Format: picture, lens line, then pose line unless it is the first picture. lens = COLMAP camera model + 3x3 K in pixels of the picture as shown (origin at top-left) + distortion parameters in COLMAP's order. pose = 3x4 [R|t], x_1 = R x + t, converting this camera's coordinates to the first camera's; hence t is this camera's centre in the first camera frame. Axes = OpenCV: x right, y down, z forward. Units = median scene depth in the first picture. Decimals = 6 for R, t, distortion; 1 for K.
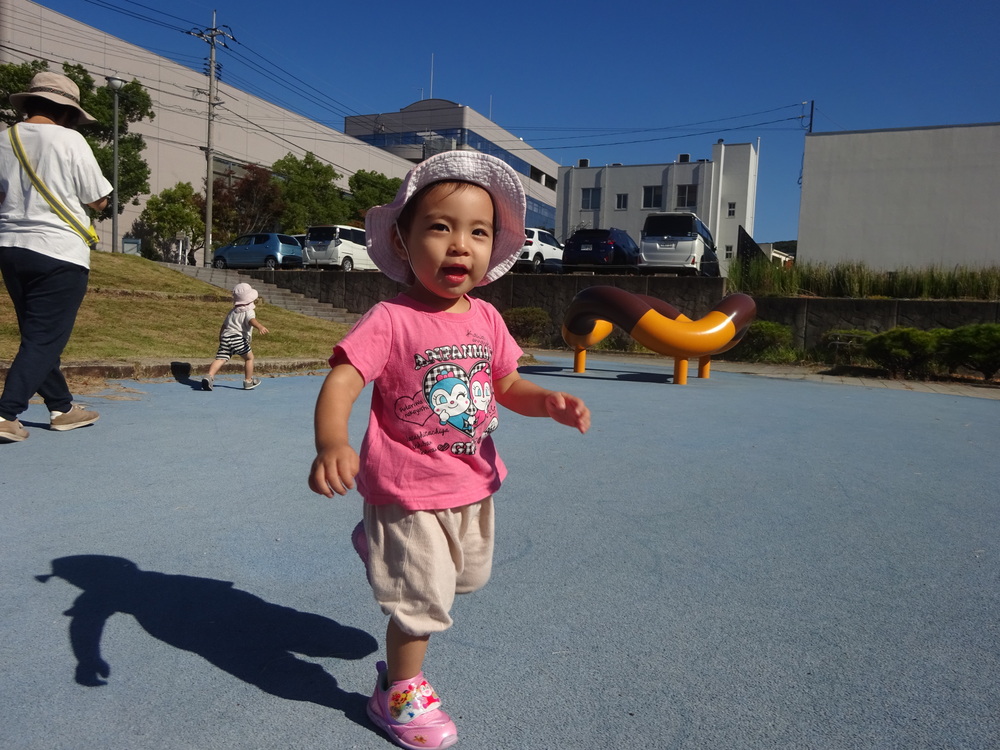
lens RADIAL K [[723.2, 0, 500.0], [0, 723.2, 375.0], [0, 0, 1]] dist [-0.002500, 0.000910]
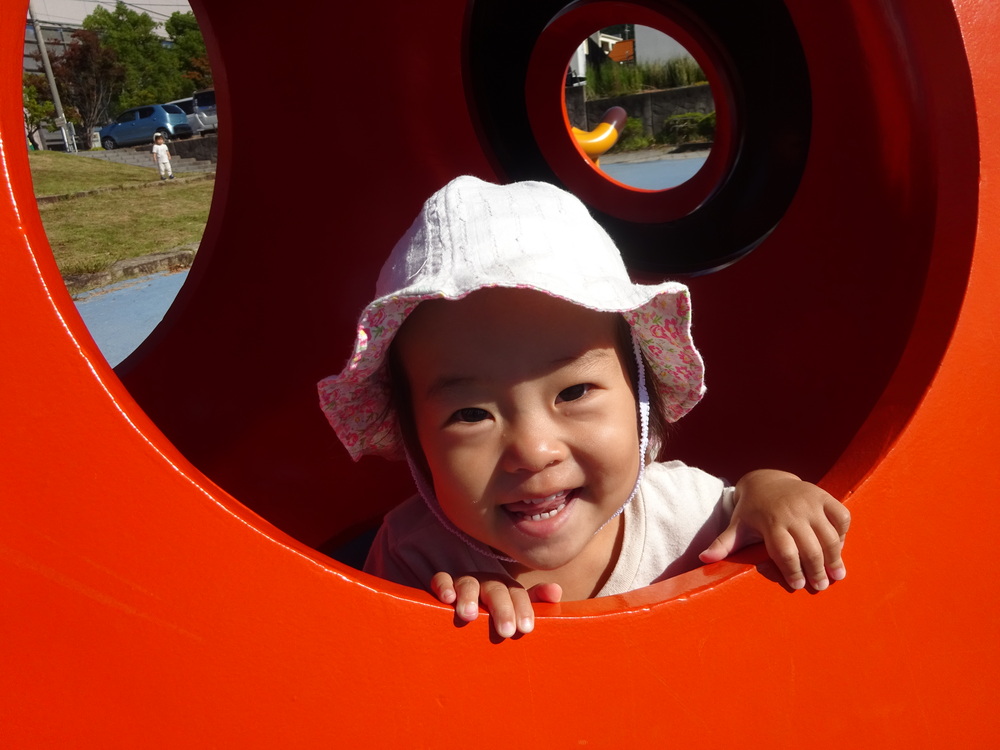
lens RADIAL K [[723.2, 0, 500.0], [0, 723.2, 375.0], [0, 0, 1]] dist [-0.002500, 0.000910]
pose [[0.962309, -0.222174, 0.156846, -0.093601], [0.177986, 0.950562, 0.254467, -0.004619], [-0.205628, -0.216959, 0.954278, -0.178250]]
